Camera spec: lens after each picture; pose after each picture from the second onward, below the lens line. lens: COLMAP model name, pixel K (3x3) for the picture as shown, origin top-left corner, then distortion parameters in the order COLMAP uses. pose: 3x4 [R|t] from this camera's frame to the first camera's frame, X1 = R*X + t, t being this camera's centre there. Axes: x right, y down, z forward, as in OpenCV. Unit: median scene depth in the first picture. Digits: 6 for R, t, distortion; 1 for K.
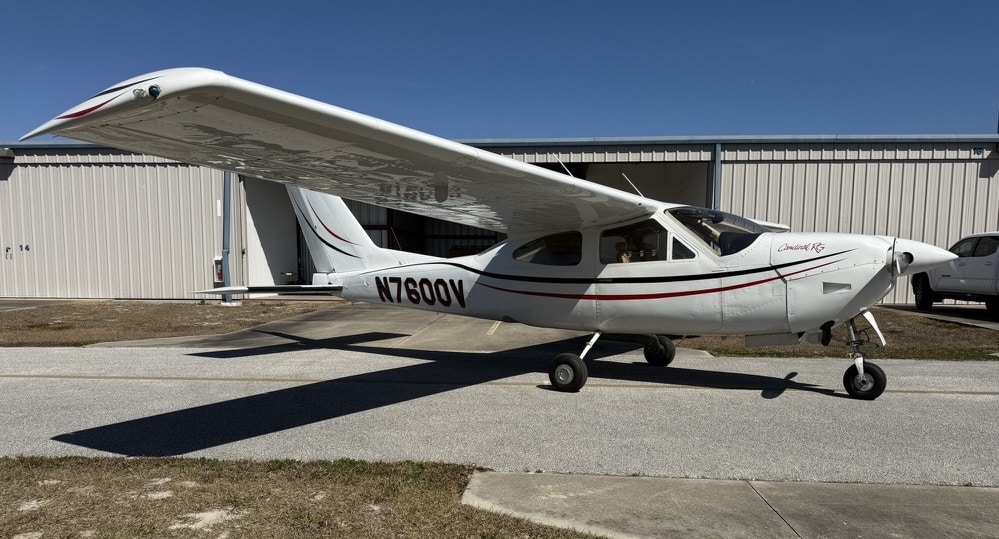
lens RADIAL K [[717.1, 0, 490.3], [0, 717.1, 352.6], [0, 0, 1]] dist [0.098349, -0.137754]
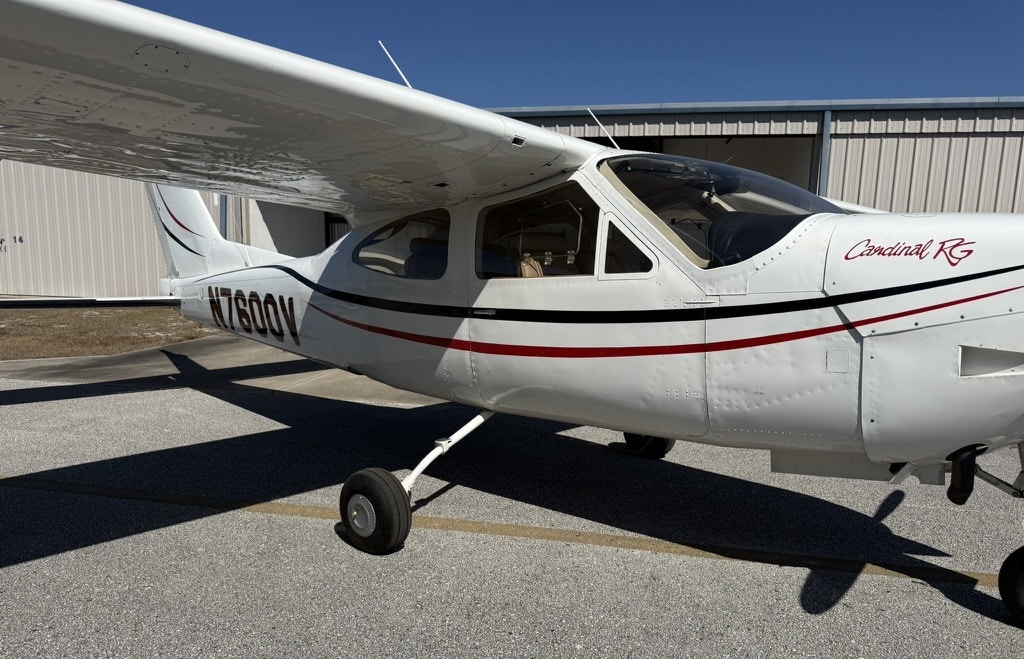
lens RADIAL K [[722.8, 0, 513.2], [0, 722.8, 391.6], [0, 0, 1]] dist [0.082797, -0.129747]
pose [[0.992407, 0.039125, -0.116611, 0.221905], [-0.033121, 0.998046, 0.052988, -0.069099], [0.118456, -0.048724, 0.991763, 0.485955]]
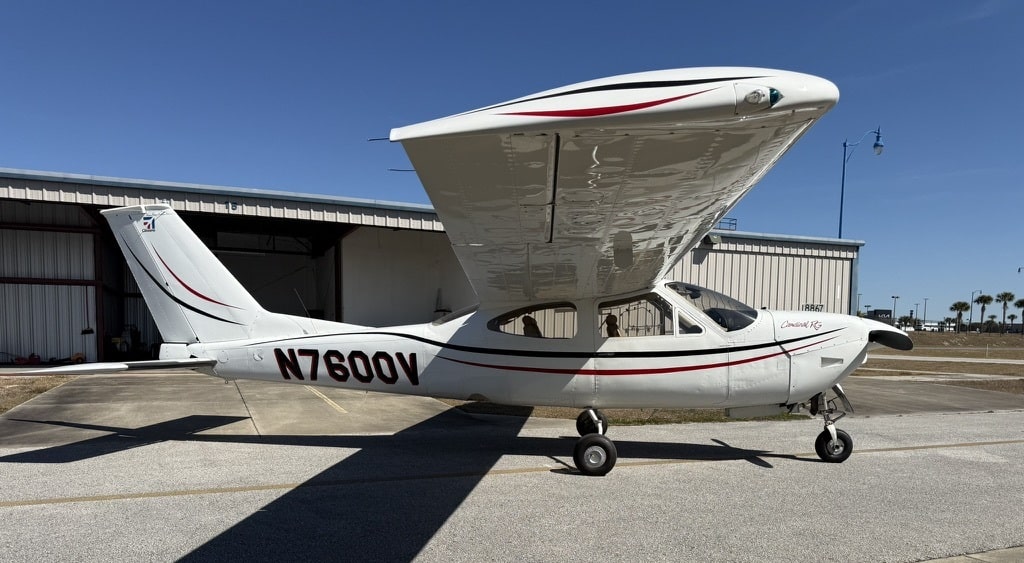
lens RADIAL K [[727.1, 0, 494.9], [0, 727.1, 395.9], [0, 0, 1]] dist [0.098315, -0.136246]
pose [[0.893383, -0.028263, 0.448406, -0.378562], [0.043021, 0.998815, -0.022757, -0.028322], [-0.447232, 0.039622, 0.893540, 0.193056]]
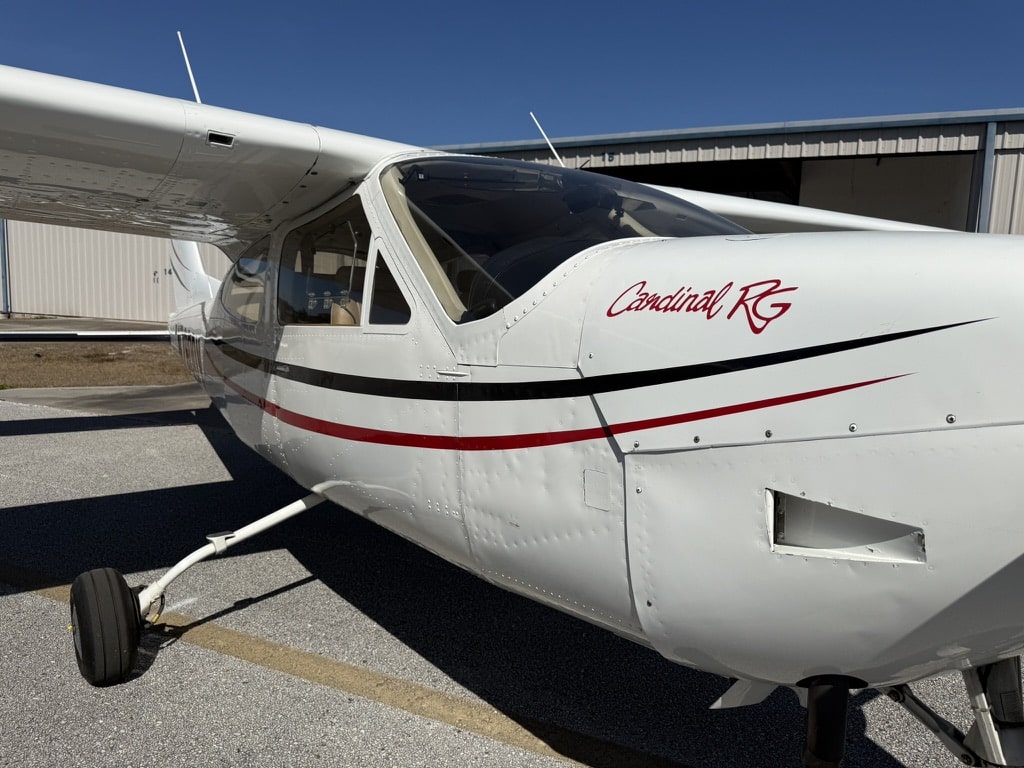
lens RADIAL K [[723.3, 0, 504.9], [0, 723.3, 395.2], [0, 0, 1]] dist [0.076756, -0.090036]
pose [[0.938284, 0.074128, -0.337829, 0.366377], [-0.069823, 0.997249, 0.024896, -0.097528], [0.338745, 0.000228, 0.940878, 0.643295]]
